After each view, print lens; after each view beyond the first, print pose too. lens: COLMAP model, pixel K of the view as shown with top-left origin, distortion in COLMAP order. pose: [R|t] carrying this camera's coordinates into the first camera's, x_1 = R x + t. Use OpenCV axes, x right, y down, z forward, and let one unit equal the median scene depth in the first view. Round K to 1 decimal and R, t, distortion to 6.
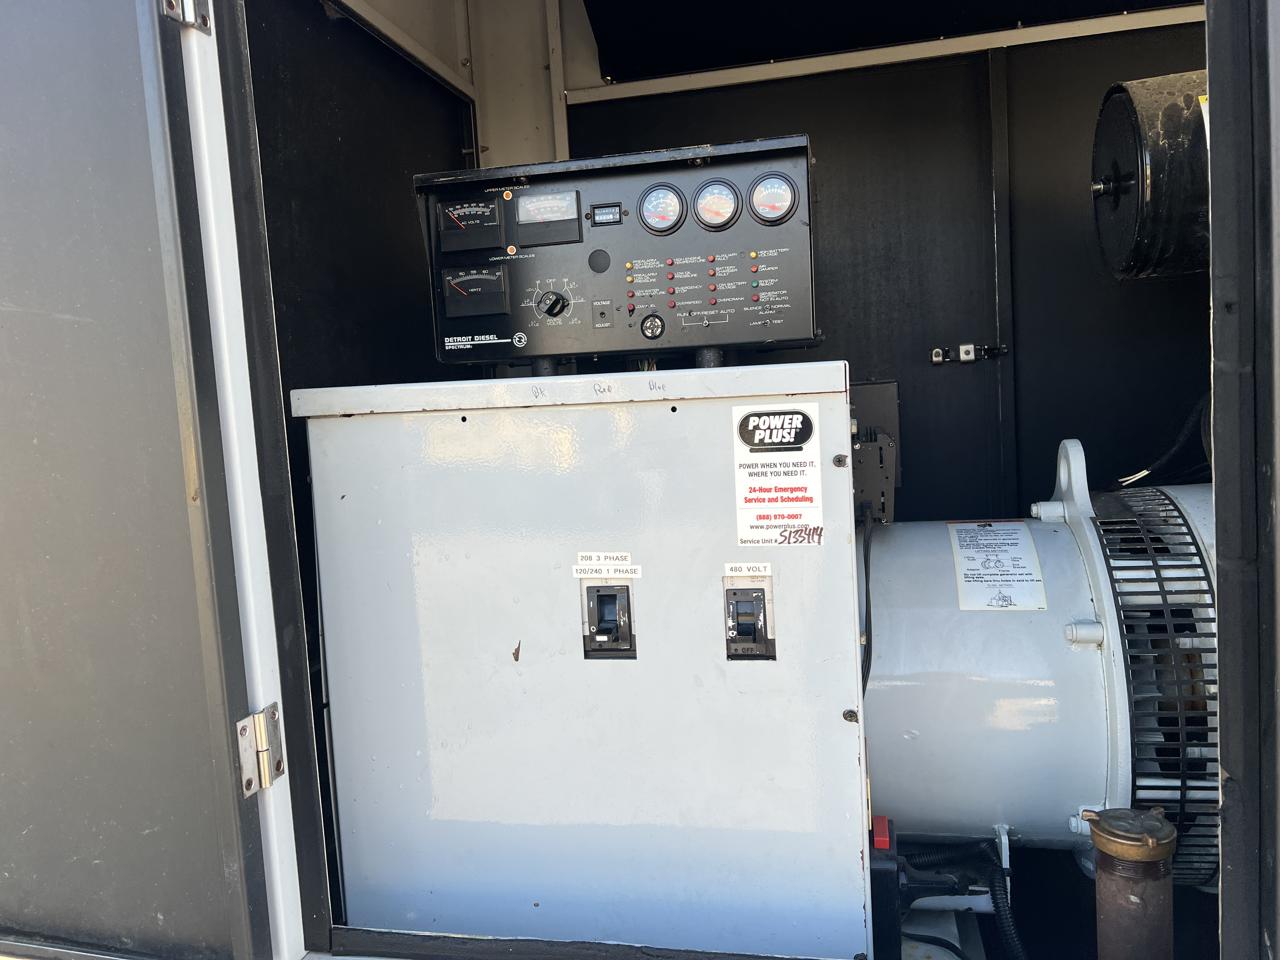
lens RADIAL K [[969.0, 0, 664.1], [0, 969.0, 480.0], [0, 0, 1]] dist [0.072828, -0.141235]
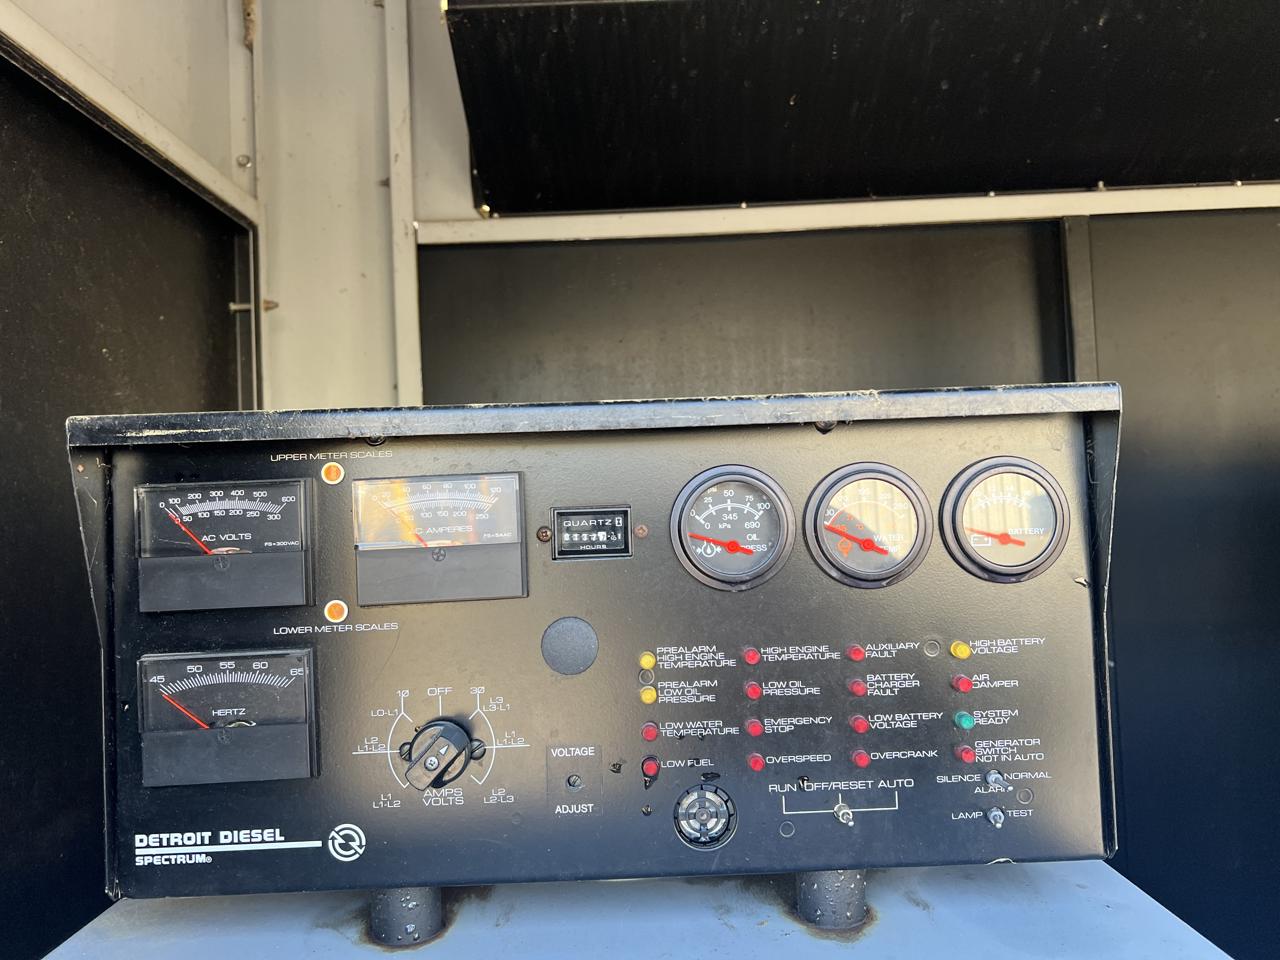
lens RADIAL K [[969.0, 0, 664.1], [0, 969.0, 480.0], [0, 0, 1]] dist [0.072828, -0.141235]
pose [[0.976381, 0.027639, 0.214280, -0.113725], [0.000498, 0.991493, -0.130160, -0.236076], [-0.216055, 0.127193, 0.968061, 0.589190]]
